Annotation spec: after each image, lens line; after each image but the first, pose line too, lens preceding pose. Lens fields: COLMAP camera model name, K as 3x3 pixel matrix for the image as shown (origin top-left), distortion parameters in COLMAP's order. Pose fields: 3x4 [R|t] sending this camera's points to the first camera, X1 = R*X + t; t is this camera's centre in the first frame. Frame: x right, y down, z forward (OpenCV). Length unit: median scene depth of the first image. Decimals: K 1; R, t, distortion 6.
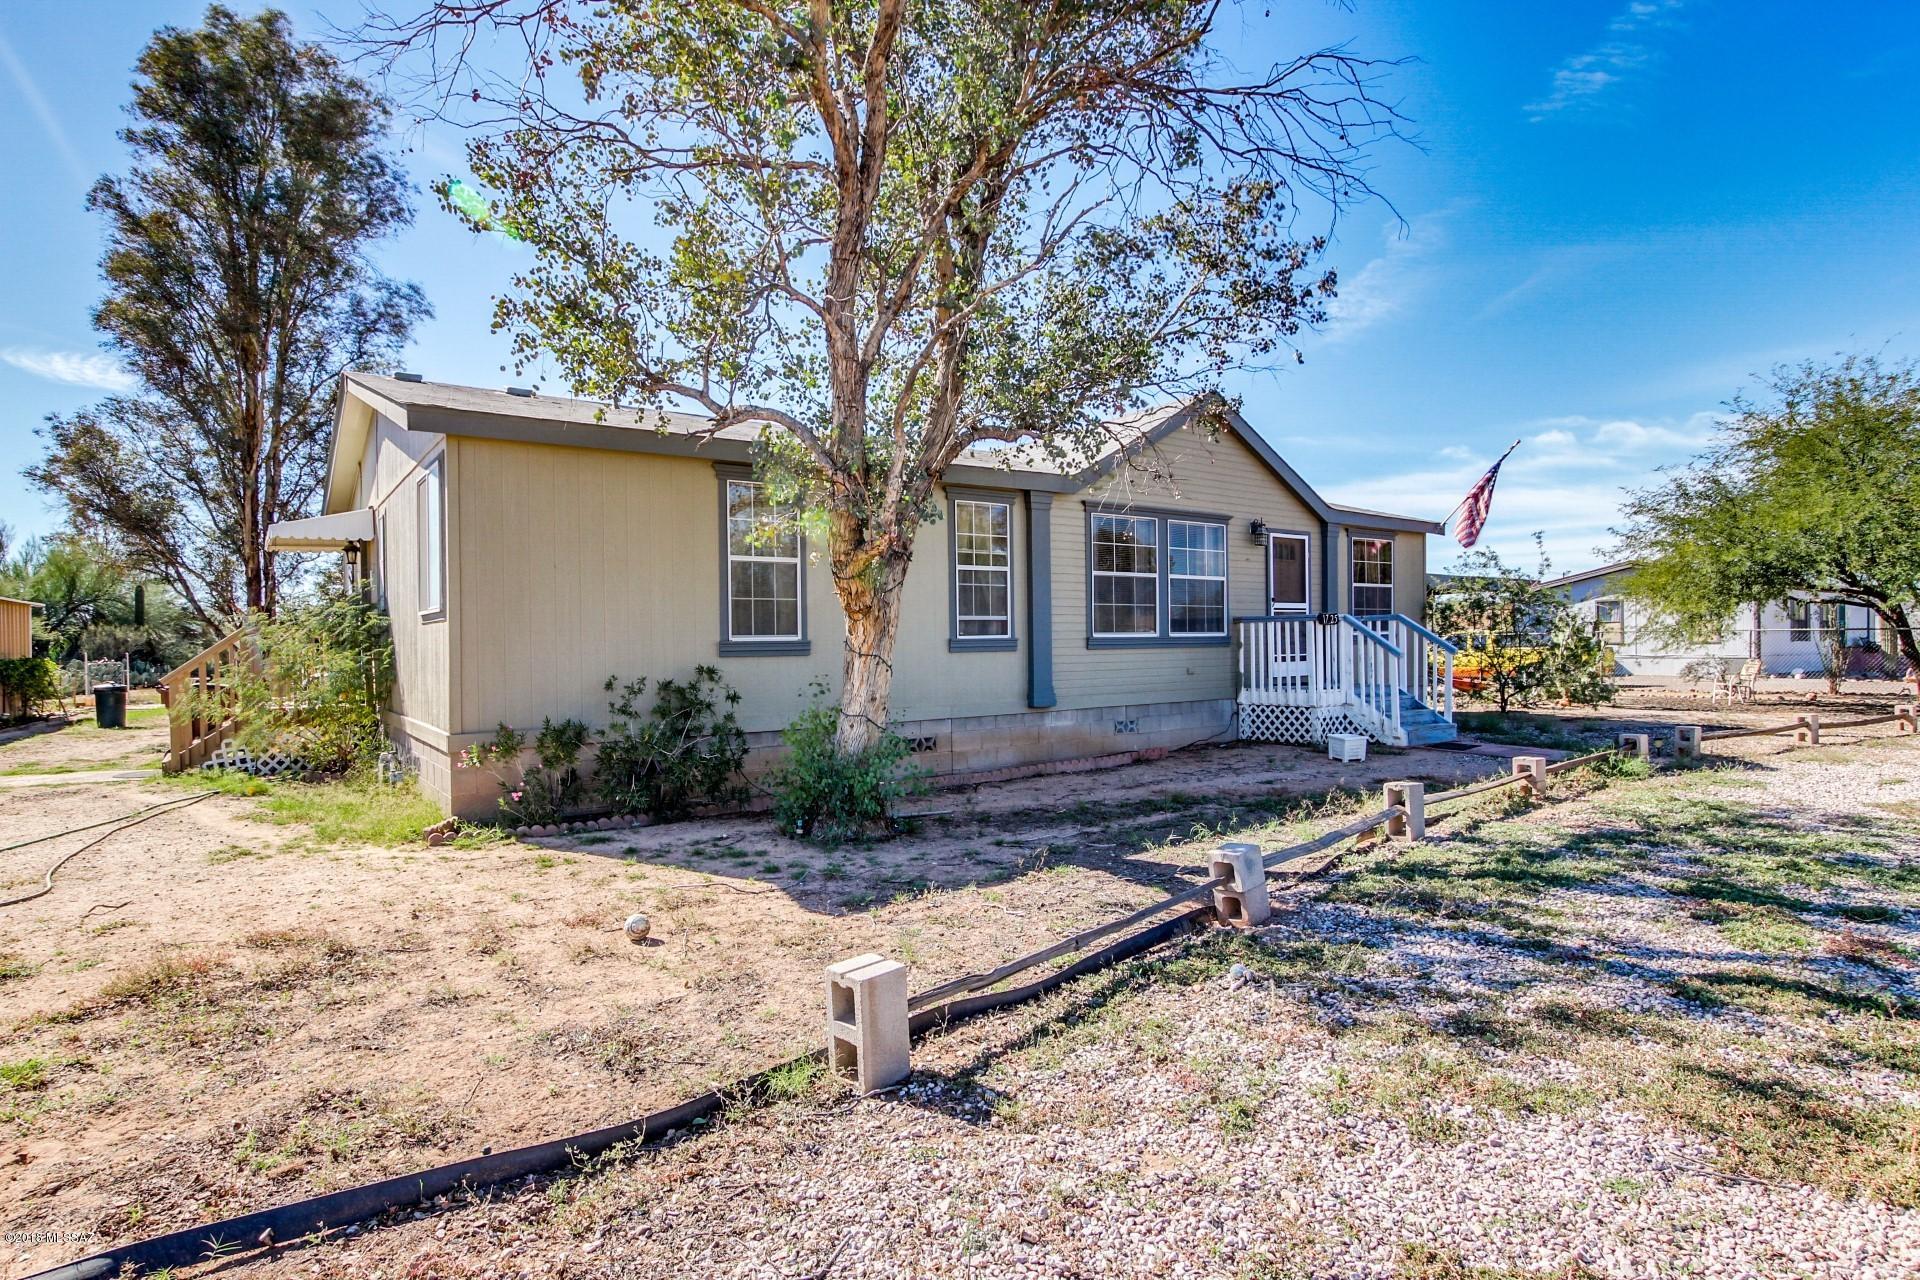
lens RADIAL K [[929.5, 0, 966.8], [0, 929.5, 660.5], [0, 0, 1]] dist [0.001593, 0.000093]
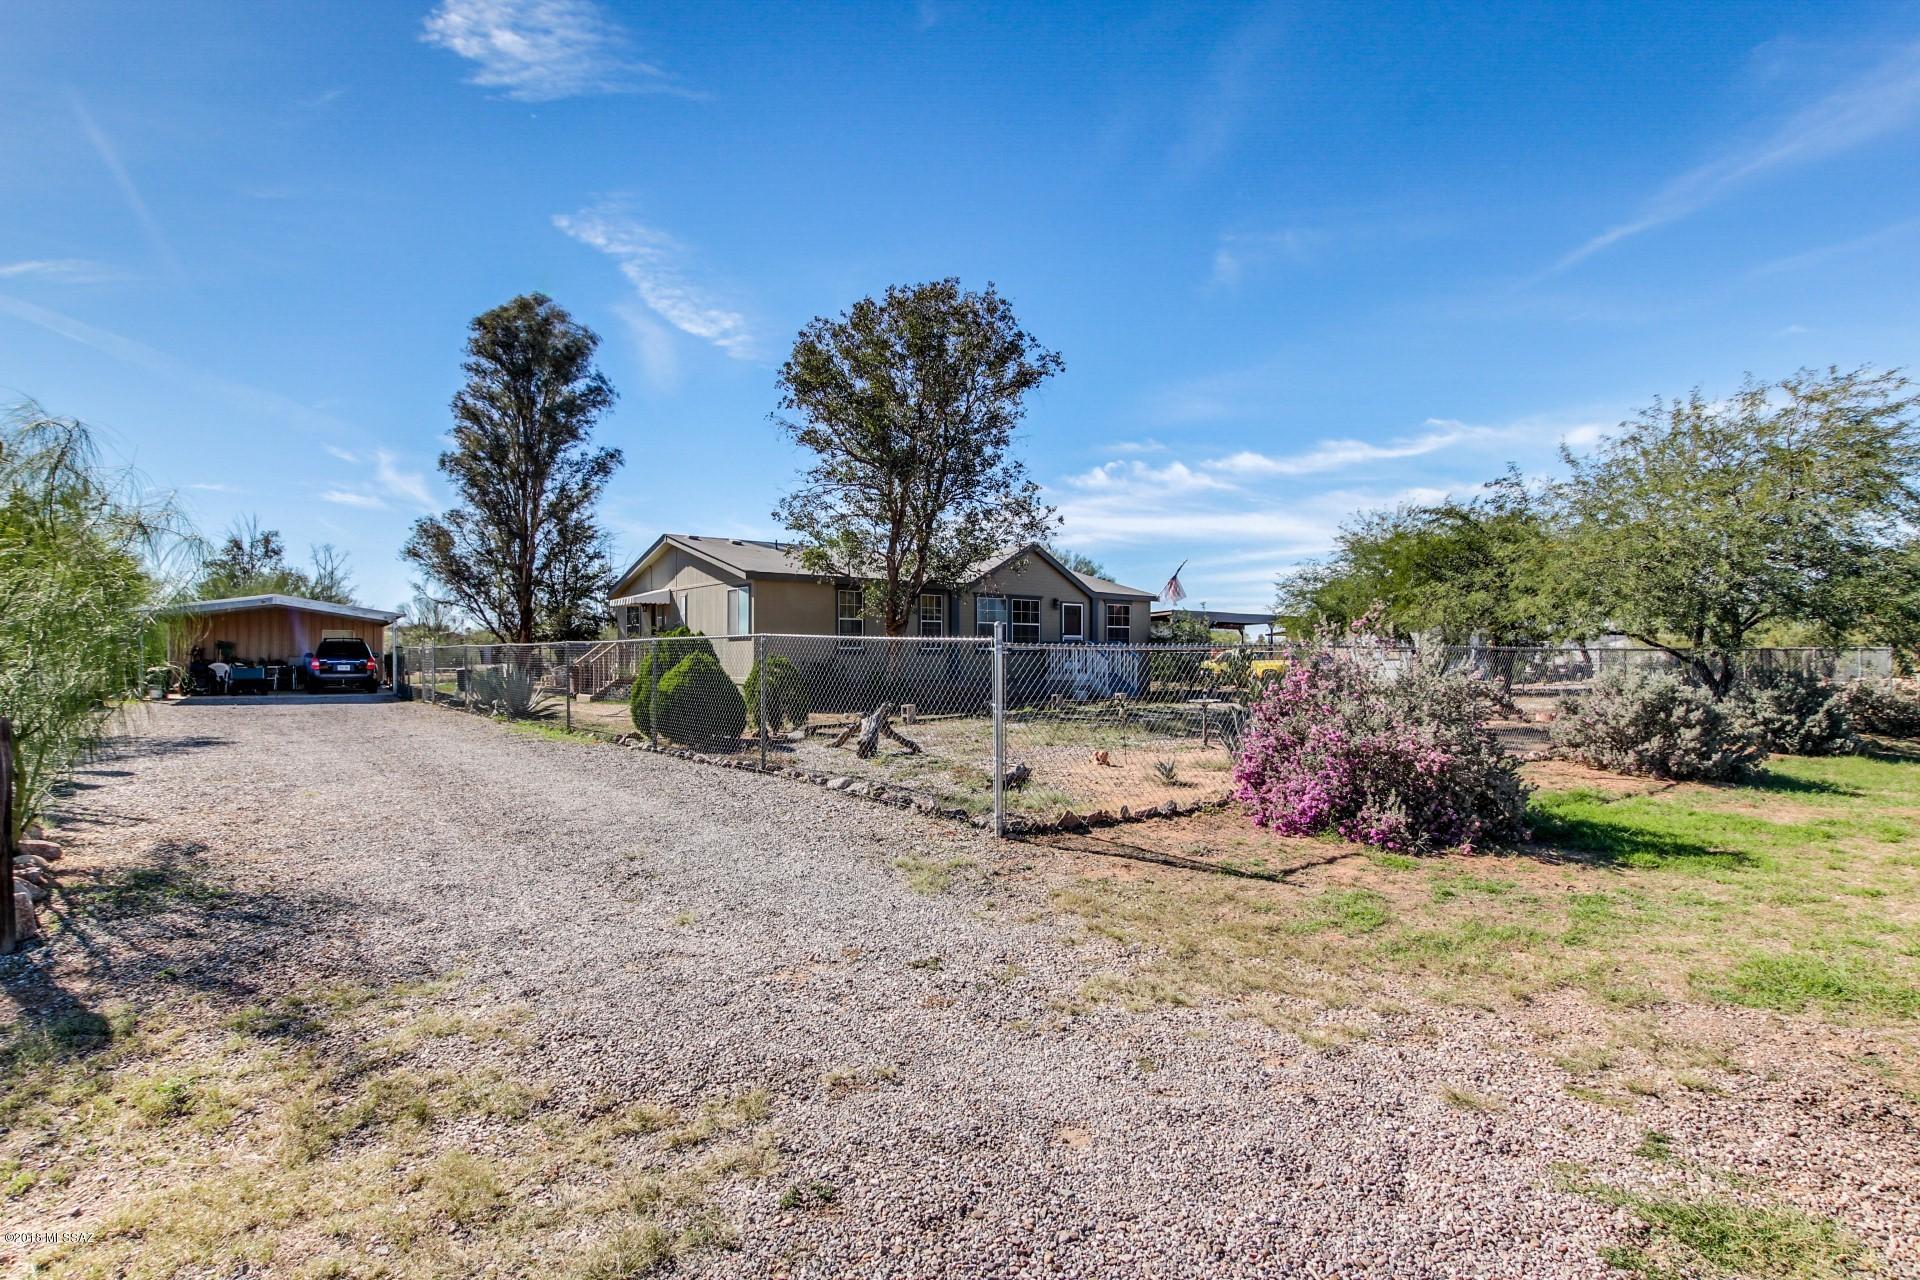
lens RADIAL K [[929.5, 0, 966.8], [0, 929.5, 660.5], [0, 0, 1]] dist [0.001593, 0.000093]
pose [[0.999258, 0.010787, 0.036968, 0.015523], [-0.010308, 0.999861, -0.013134, 0.030106], [-0.037105, 0.012744, 0.999230, -1.184709]]
